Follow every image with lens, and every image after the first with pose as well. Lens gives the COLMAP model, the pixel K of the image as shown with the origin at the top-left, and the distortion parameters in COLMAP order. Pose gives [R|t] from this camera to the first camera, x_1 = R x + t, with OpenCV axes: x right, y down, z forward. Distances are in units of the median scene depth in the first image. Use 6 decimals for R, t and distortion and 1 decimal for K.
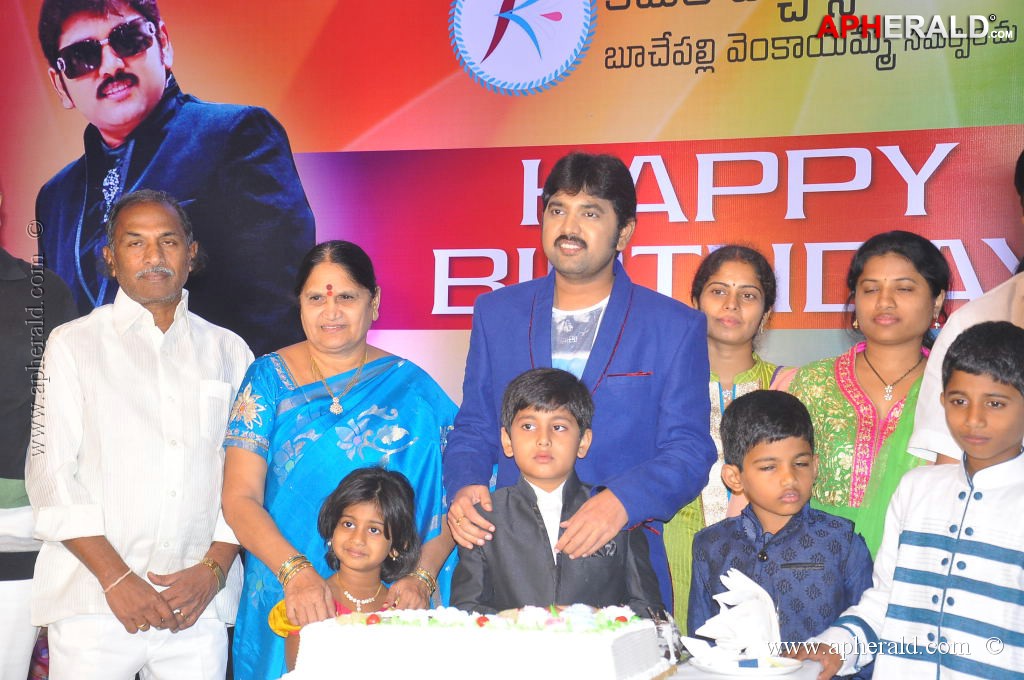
lens RADIAL K [[1709.1, 0, 510.7], [0, 1709.1, 344.1], [0, 0, 1]] dist [0.221279, 0.703139]
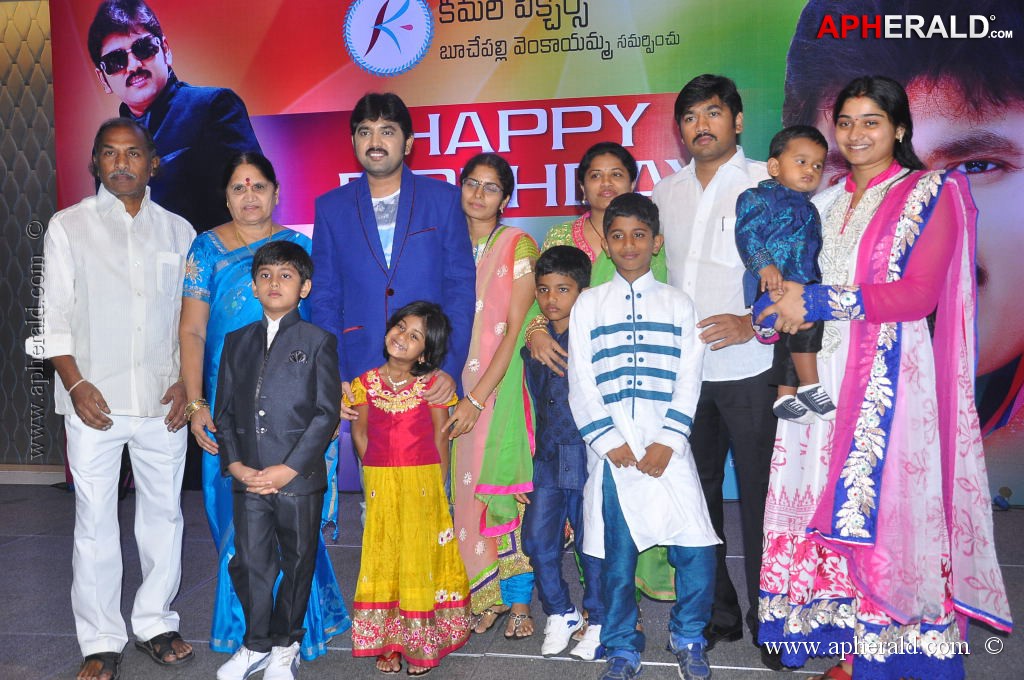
lens RADIAL K [[916.6, 0, 519.5], [0, 916.6, 339.3], [0, 0, 1]] dist [-0.084061, 0.179421]
pose [[0.992361, -0.041125, 0.116311, 0.018286], [0.028558, 0.993770, 0.107725, 0.012764], [-0.120017, -0.103581, 0.987354, 0.115121]]
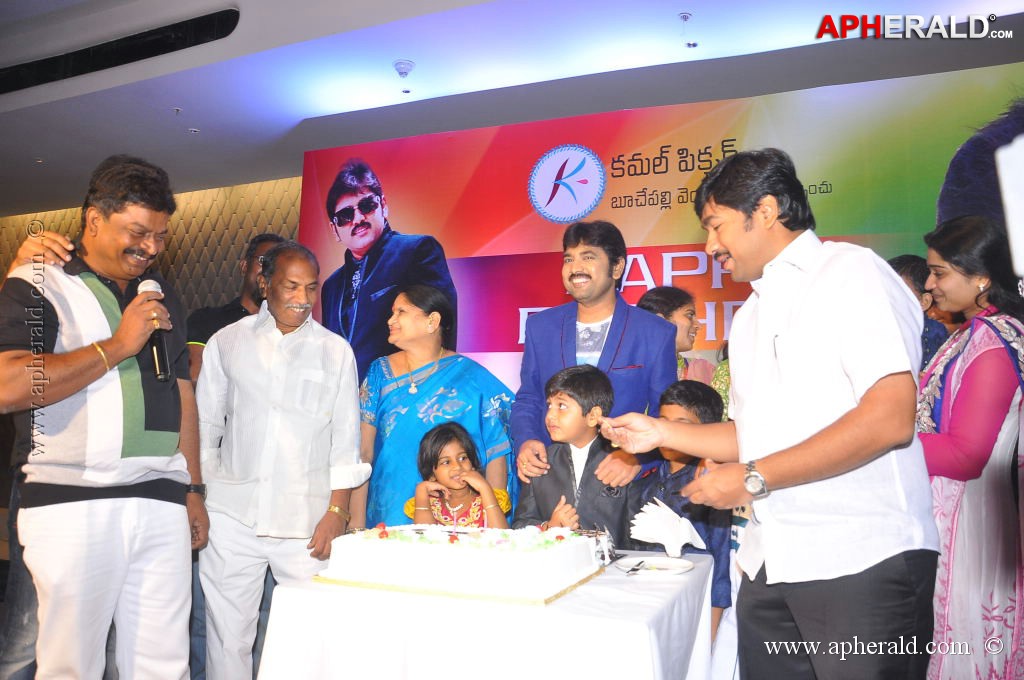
lens RADIAL K [[804.9, 0, 511.0], [0, 804.9, 341.0], [0, 0, 1]] dist [-0.158662, 0.096118]
pose [[0.993851, -0.007731, -0.110458, 0.042034], [0.003759, 0.999340, -0.036121, 0.010801], [0.110664, 0.035483, 0.993224, 0.153366]]
